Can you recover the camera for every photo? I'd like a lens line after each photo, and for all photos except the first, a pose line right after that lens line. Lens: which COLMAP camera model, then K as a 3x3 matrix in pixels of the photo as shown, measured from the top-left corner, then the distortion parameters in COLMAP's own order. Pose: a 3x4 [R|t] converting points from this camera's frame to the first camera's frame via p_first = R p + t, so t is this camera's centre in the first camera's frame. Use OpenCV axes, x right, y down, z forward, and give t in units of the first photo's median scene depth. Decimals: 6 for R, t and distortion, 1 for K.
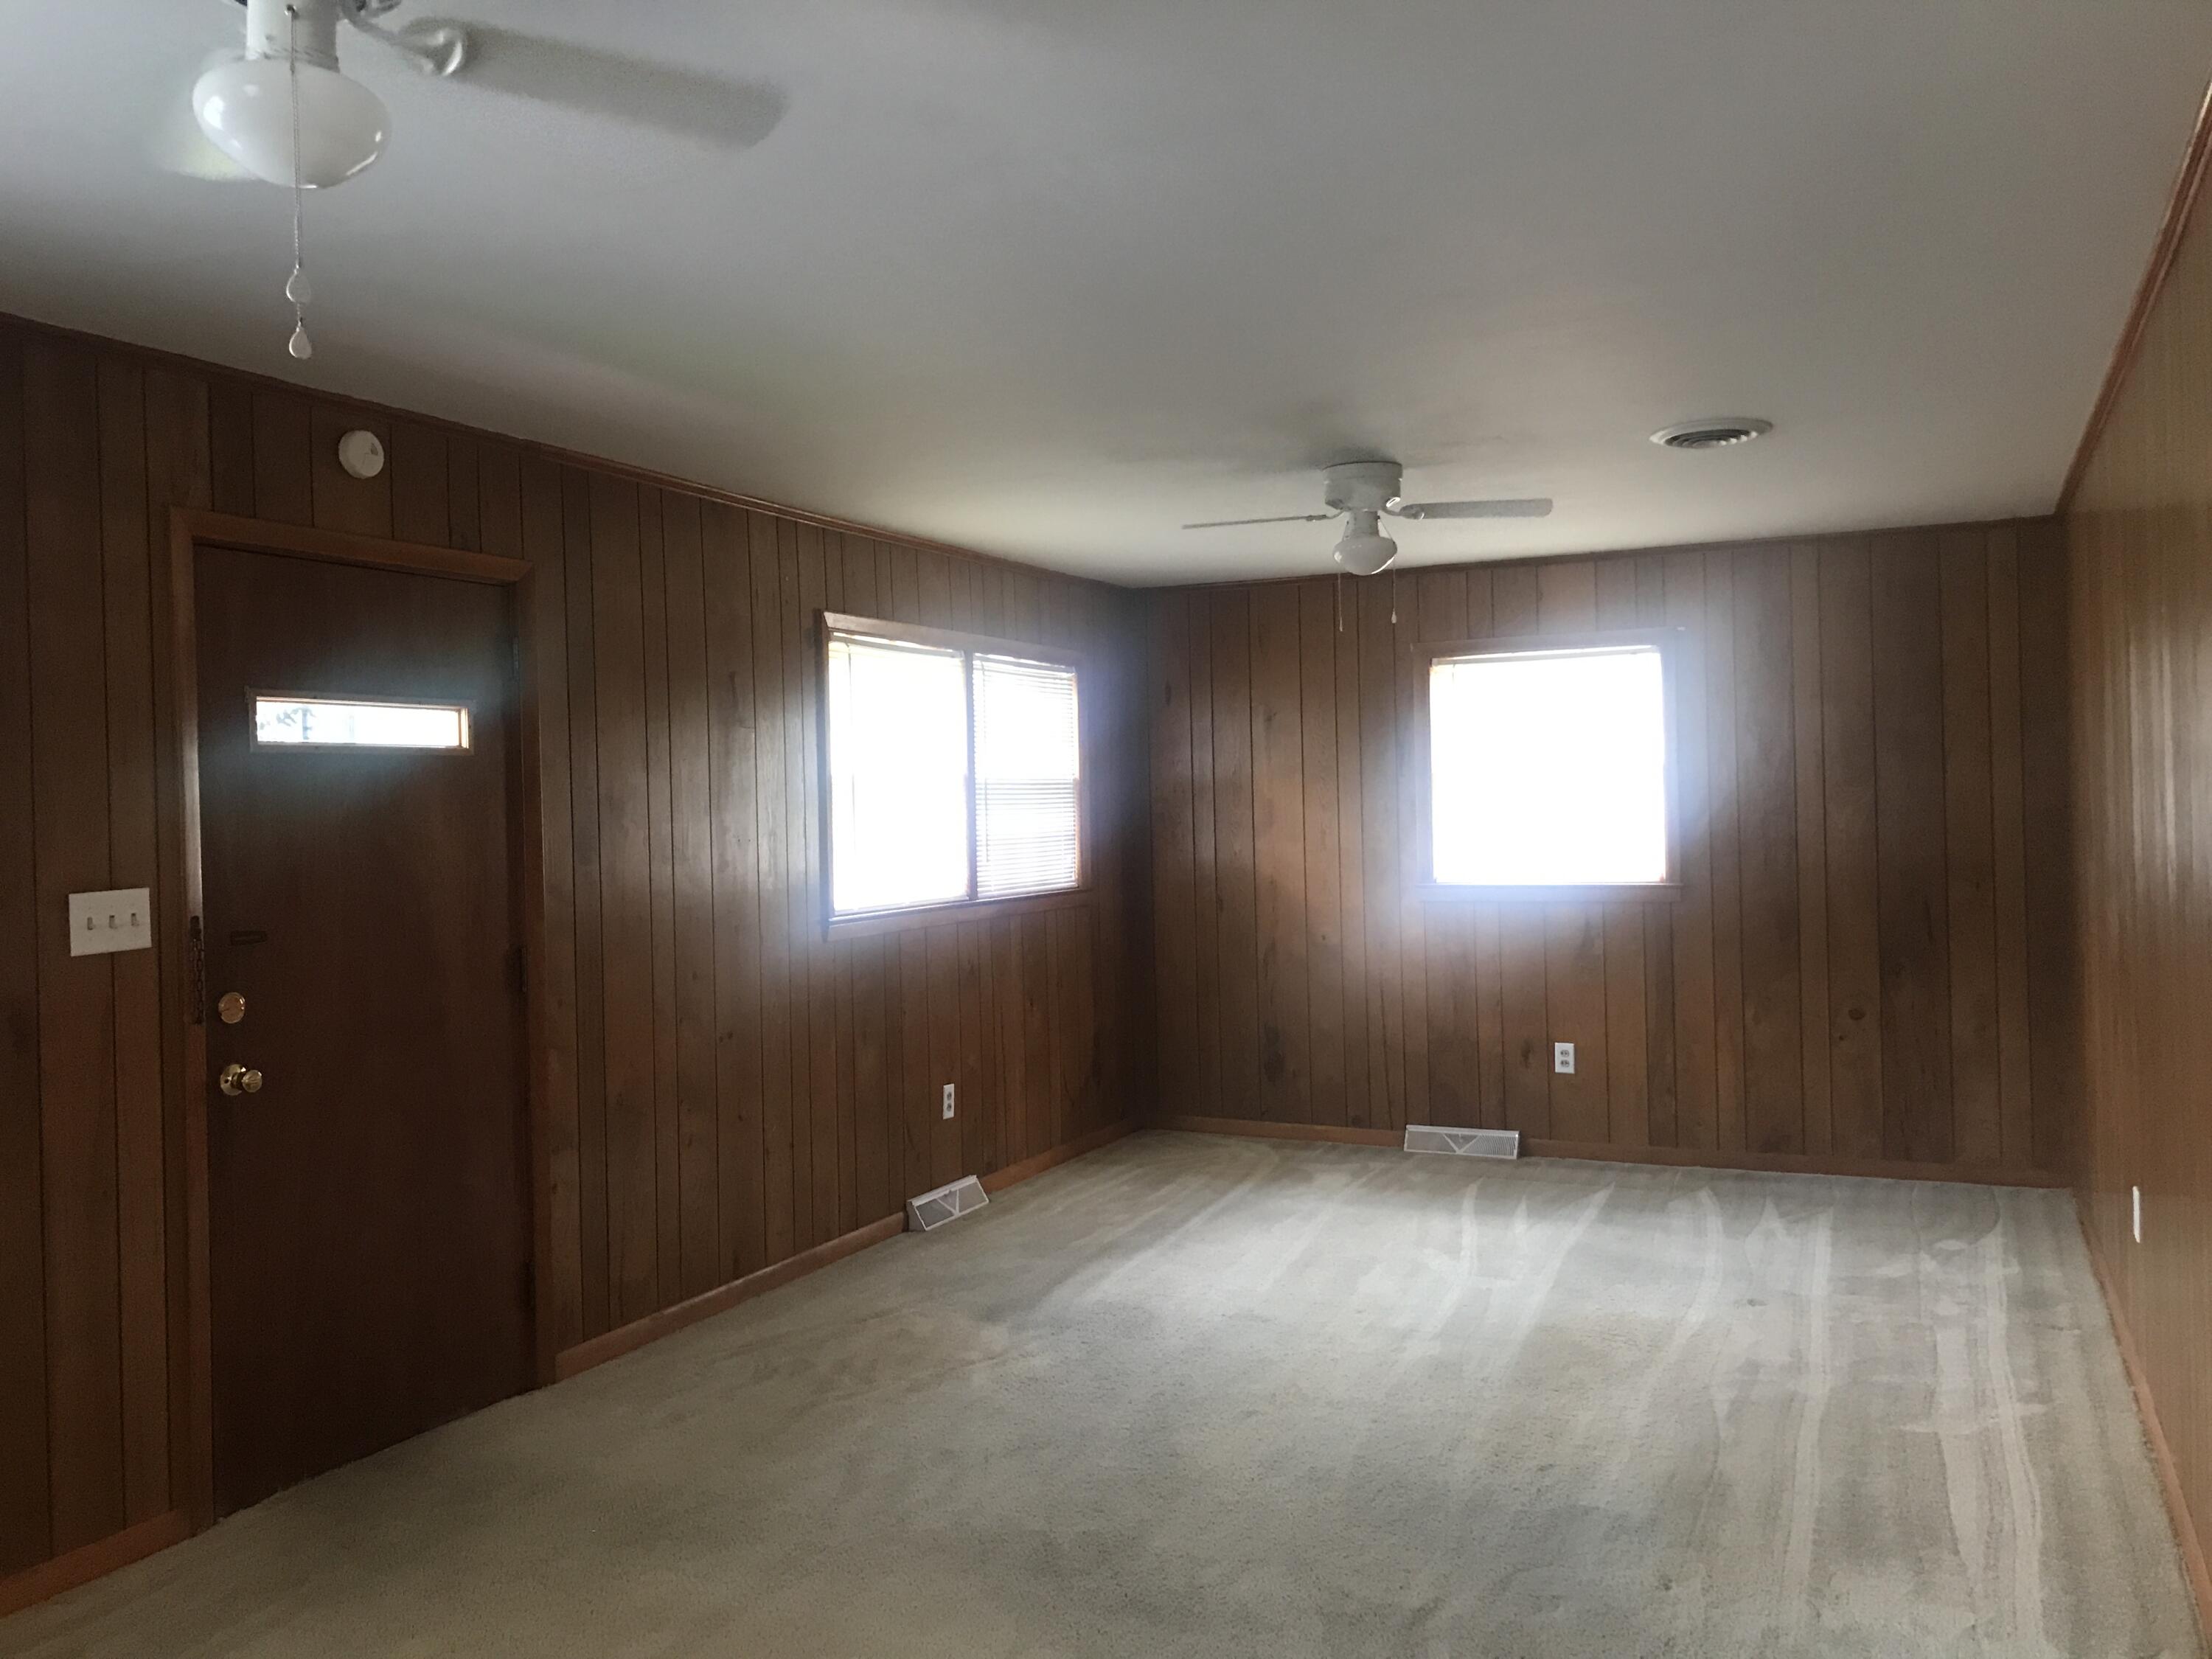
lens RADIAL K [[1777.9, 0, 1106.0], [0, 1777.9, 829.5], [0, 0, 1]] dist [0.013621, -0.002199]
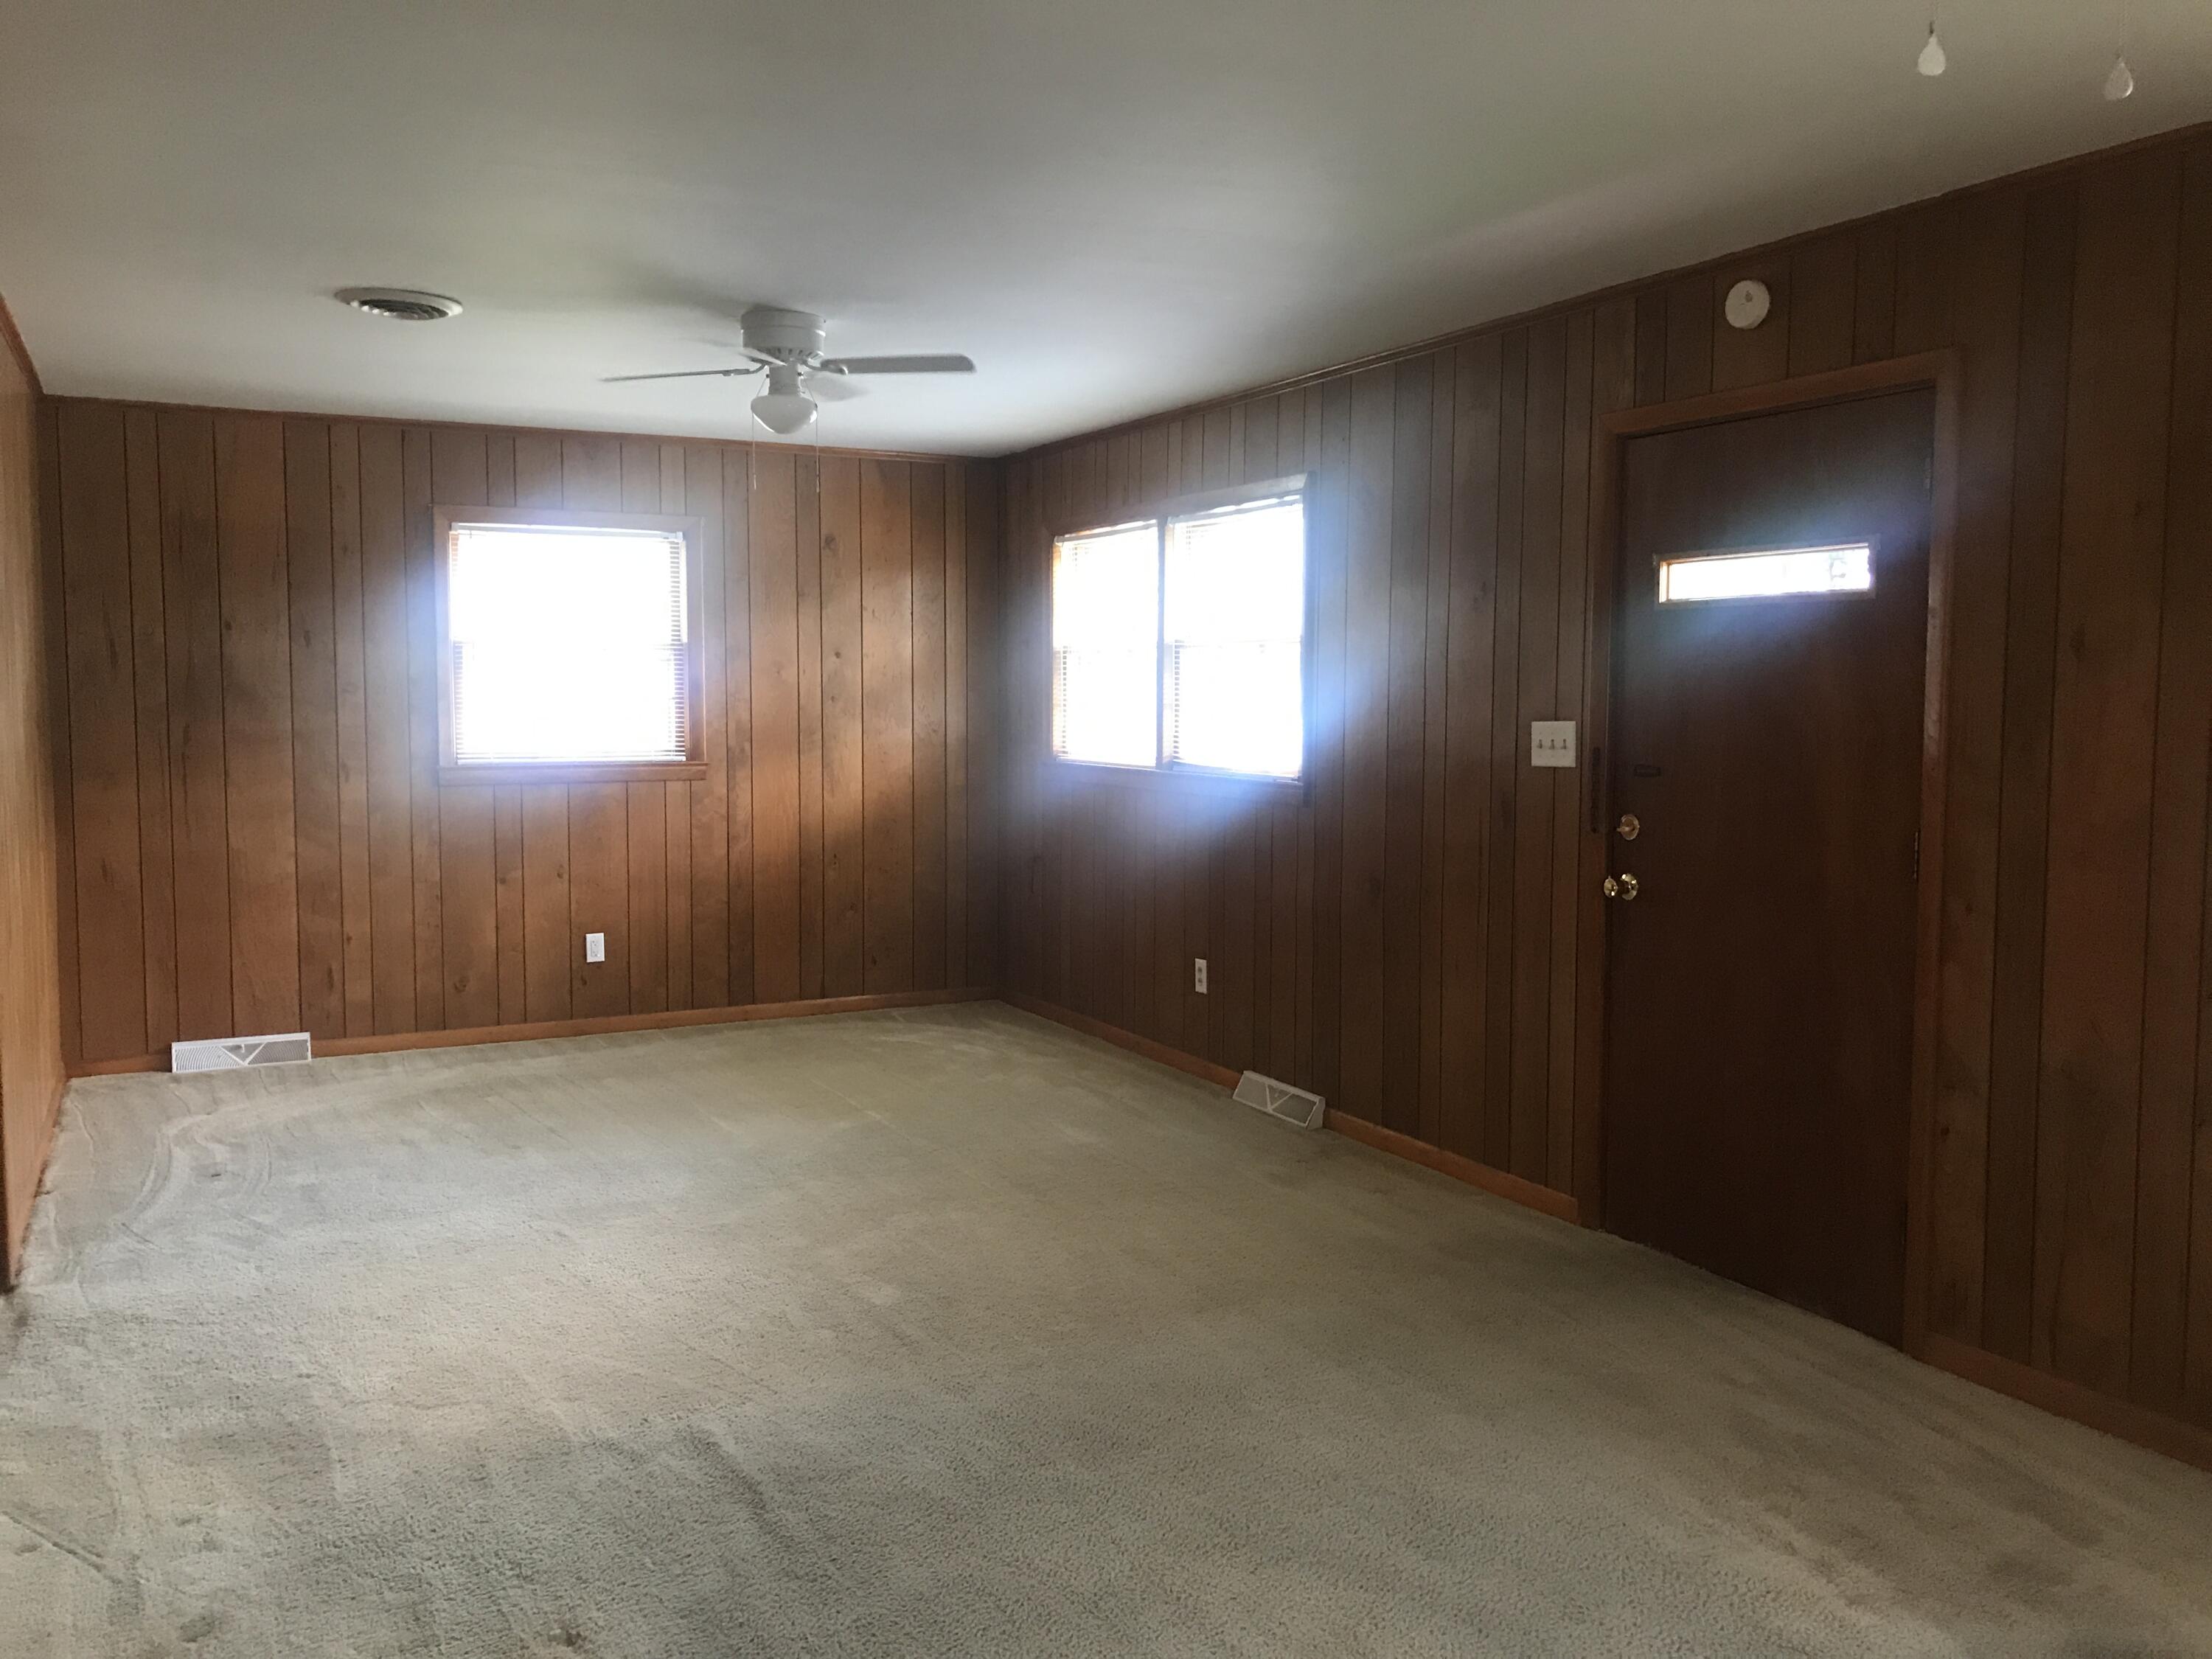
lens RADIAL K [[1843.4, 0, 1106.0], [0, 1843.4, 829.5], [0, 0, 1]] dist [0.000287, -0.000849]
pose [[-0.619189, 0.093273, -0.779683, 0.318409], [0.011968, 0.993926, 0.109399, -0.017495], [0.785151, 0.058407, -0.616544, 0.683663]]
